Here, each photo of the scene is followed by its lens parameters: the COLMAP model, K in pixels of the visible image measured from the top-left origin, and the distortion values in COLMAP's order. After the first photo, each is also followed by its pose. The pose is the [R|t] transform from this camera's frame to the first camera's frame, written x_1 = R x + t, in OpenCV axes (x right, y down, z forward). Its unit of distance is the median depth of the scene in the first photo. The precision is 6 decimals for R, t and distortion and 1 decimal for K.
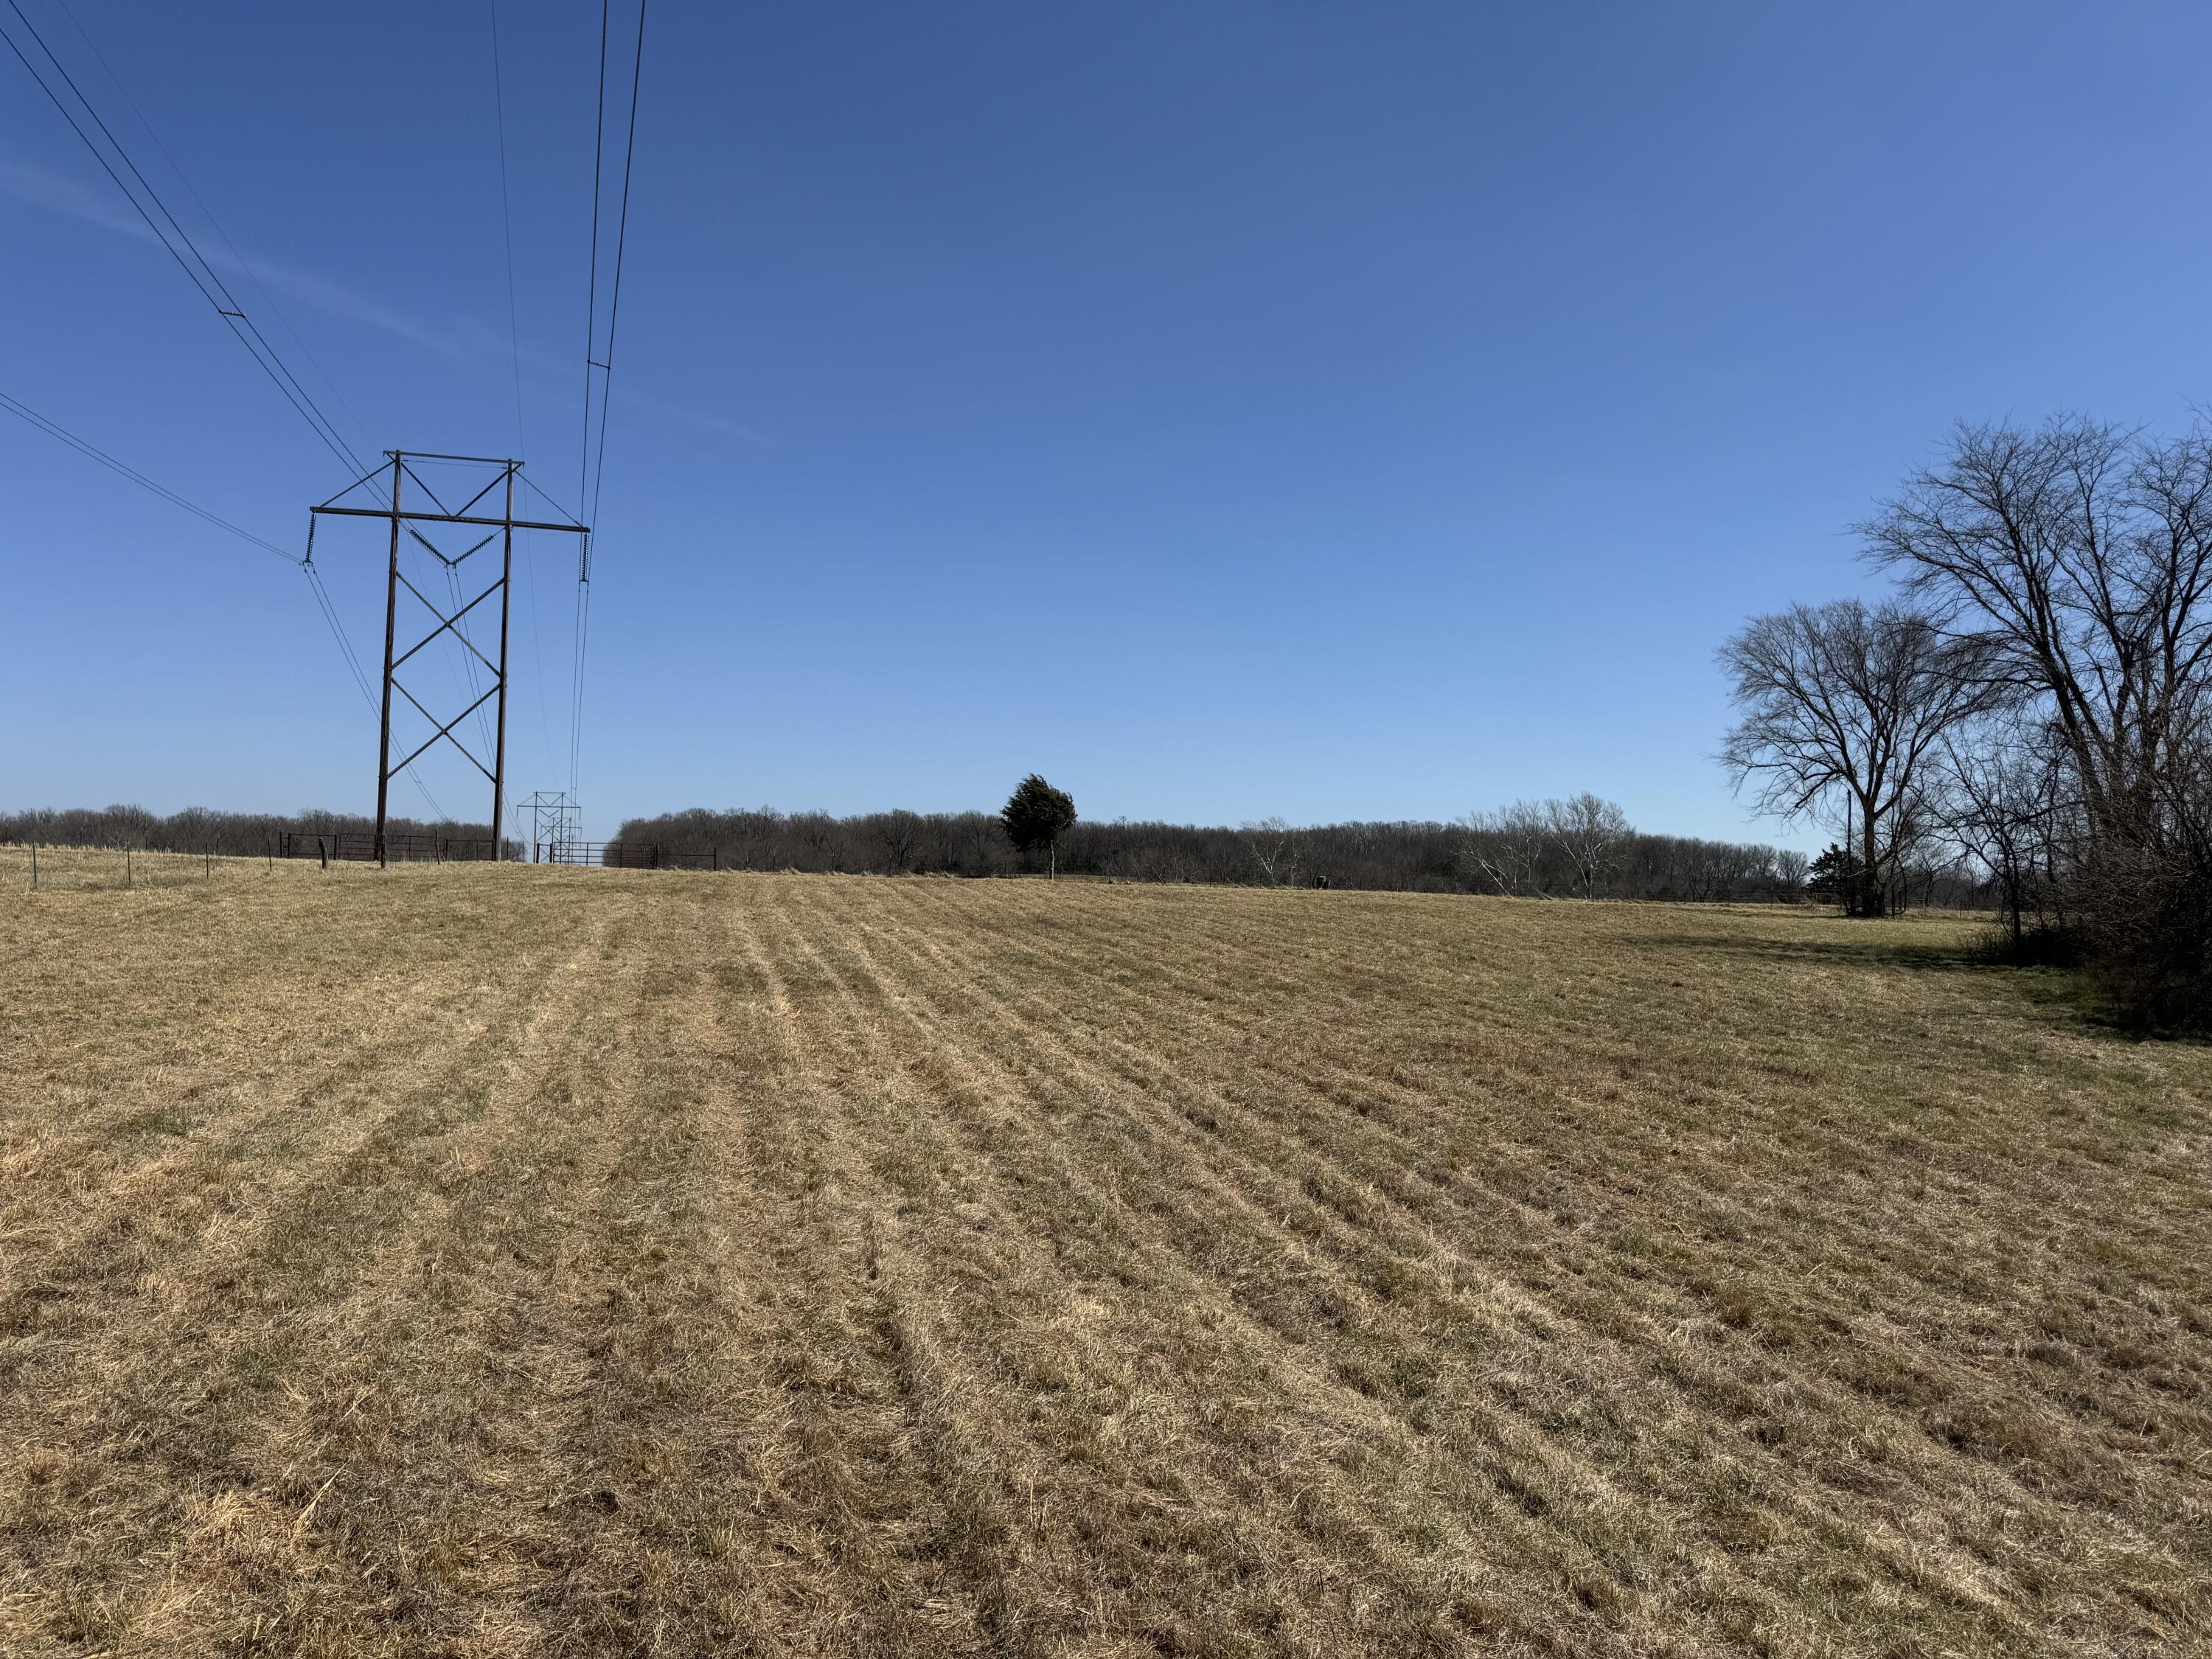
lens RADIAL K [[1534.3, 0, 1102.0], [0, 1534.3, 834.3], [0, 0, 1]] dist [0.053644, -0.062680]
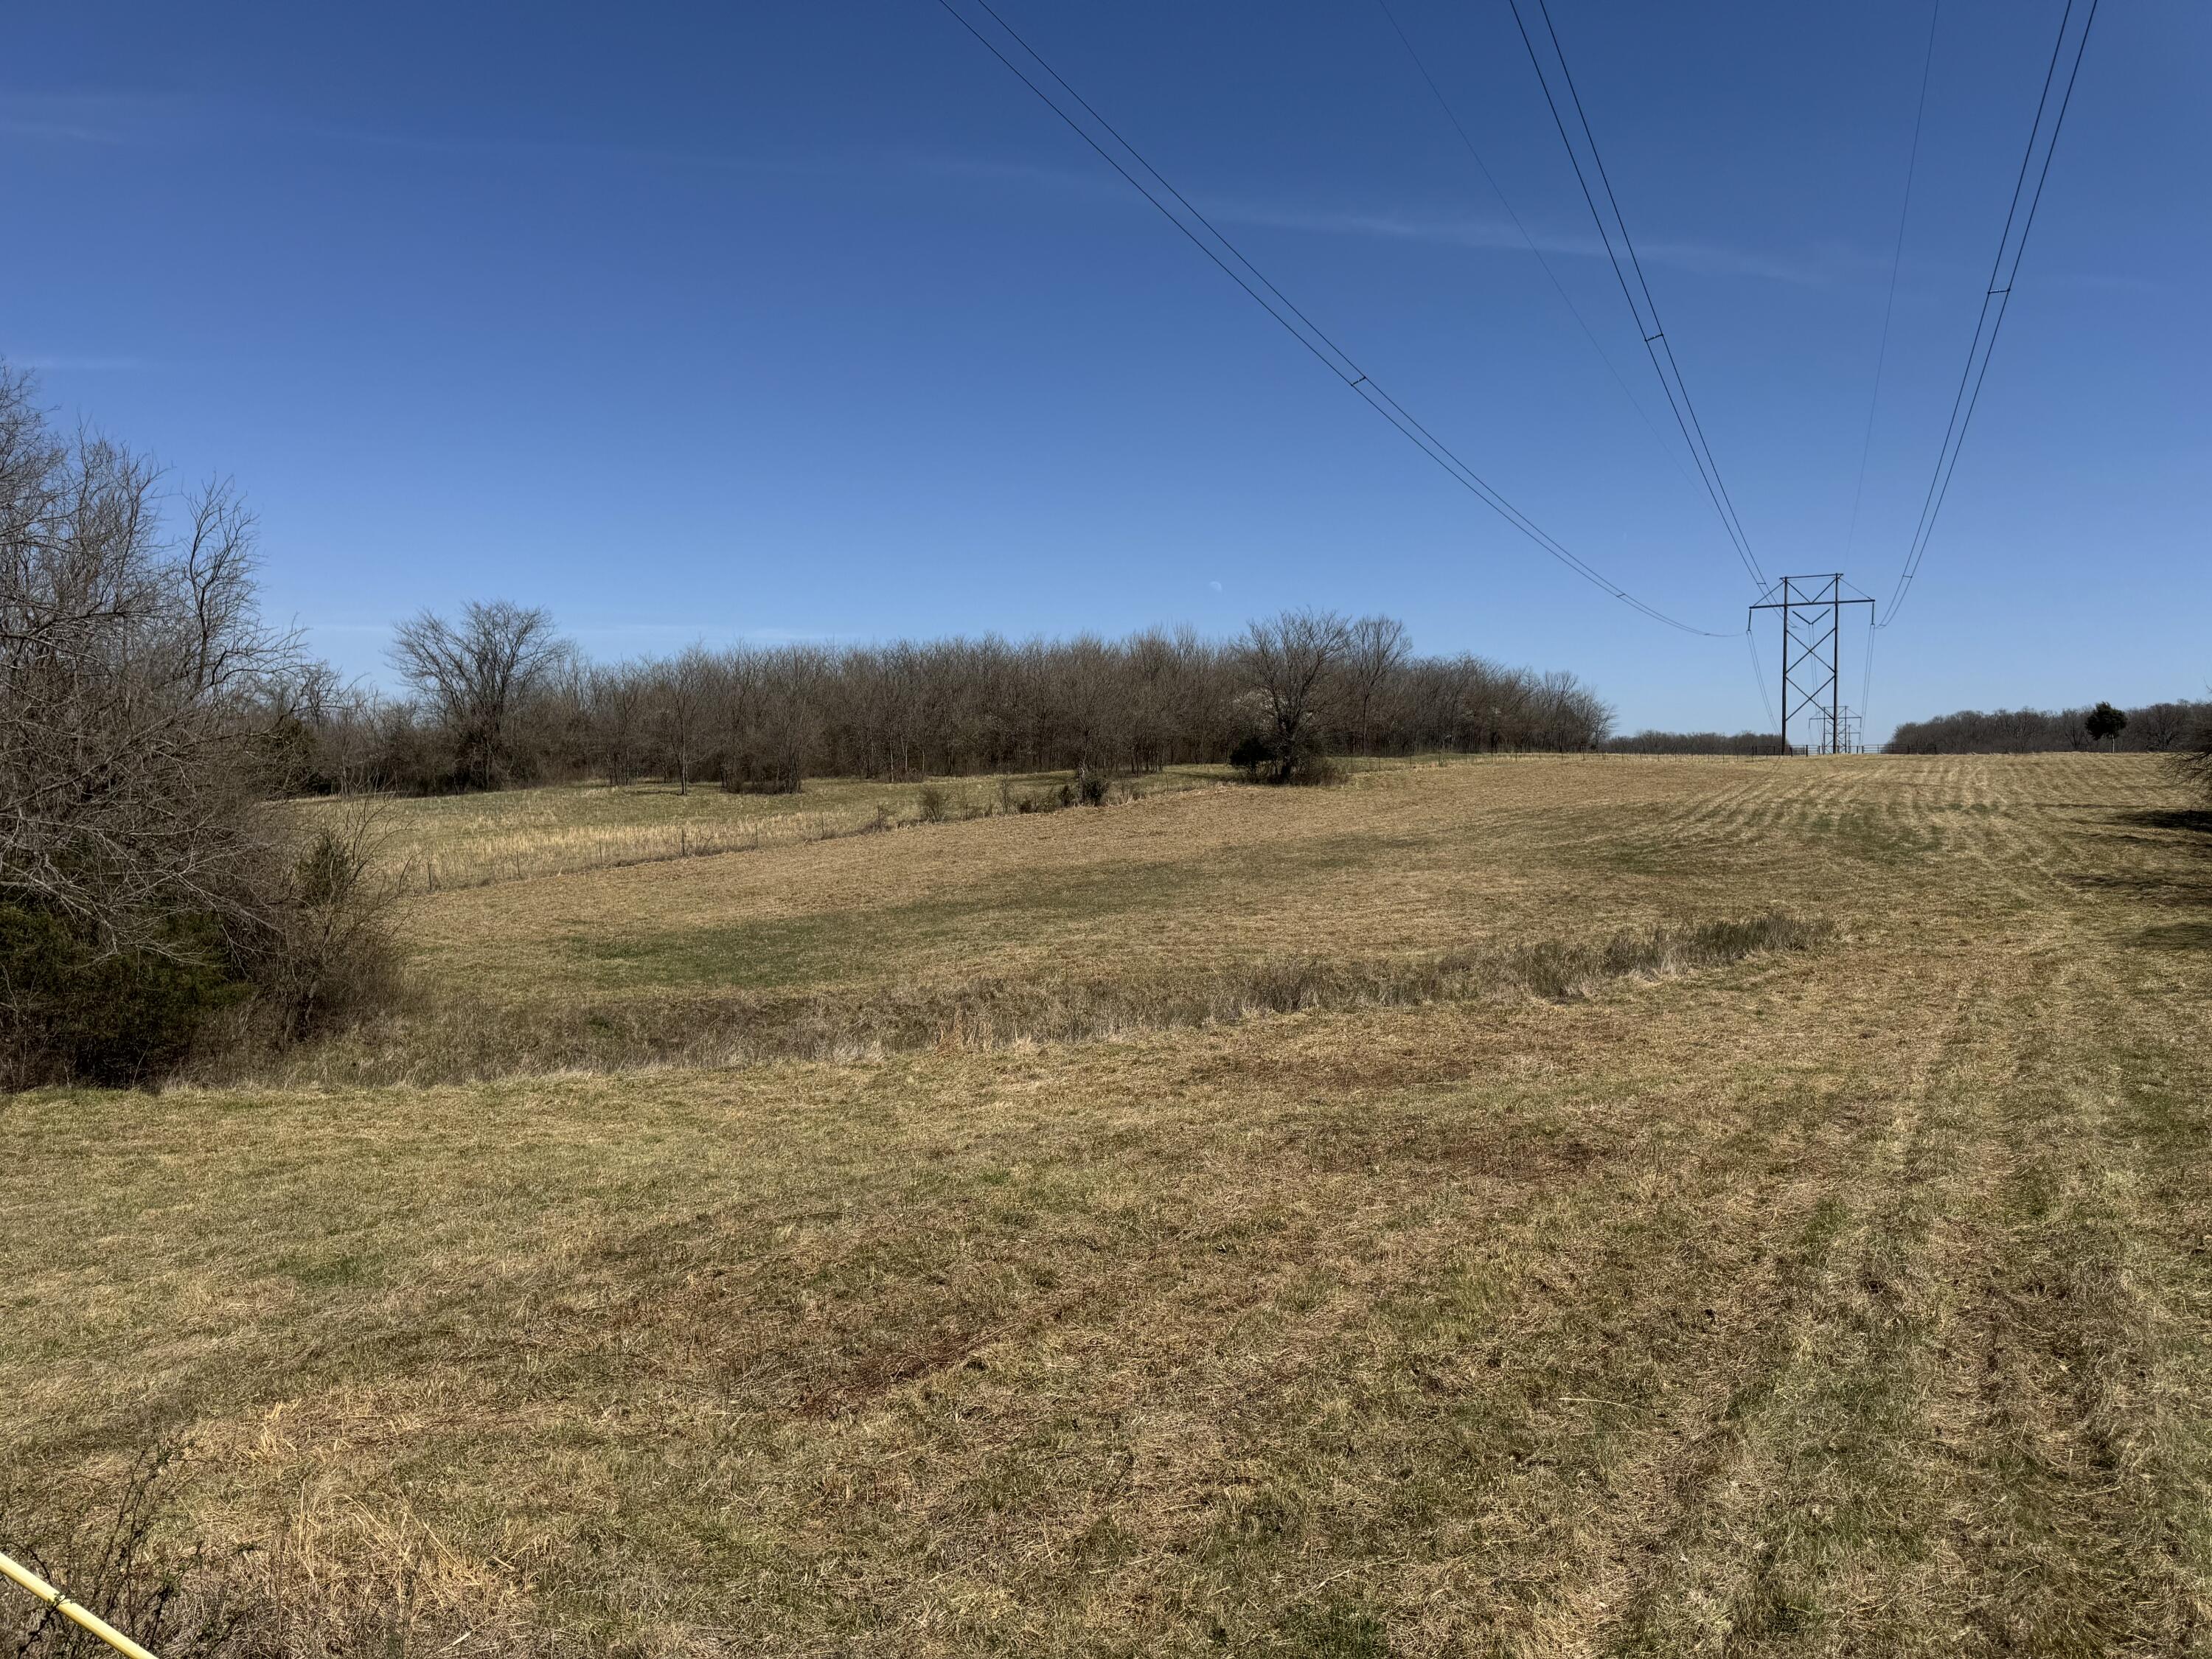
lens RADIAL K [[1534.3, 0, 1127.8], [0, 1534.3, 868.4], [0, 0, 1]] dist [0.053644, -0.062680]
pose [[0.722214, -0.002903, -0.691663, 0.355008], [0.058011, 0.996722, 0.056390, -0.003650], [0.689232, -0.080850, 0.720015, -1.134055]]
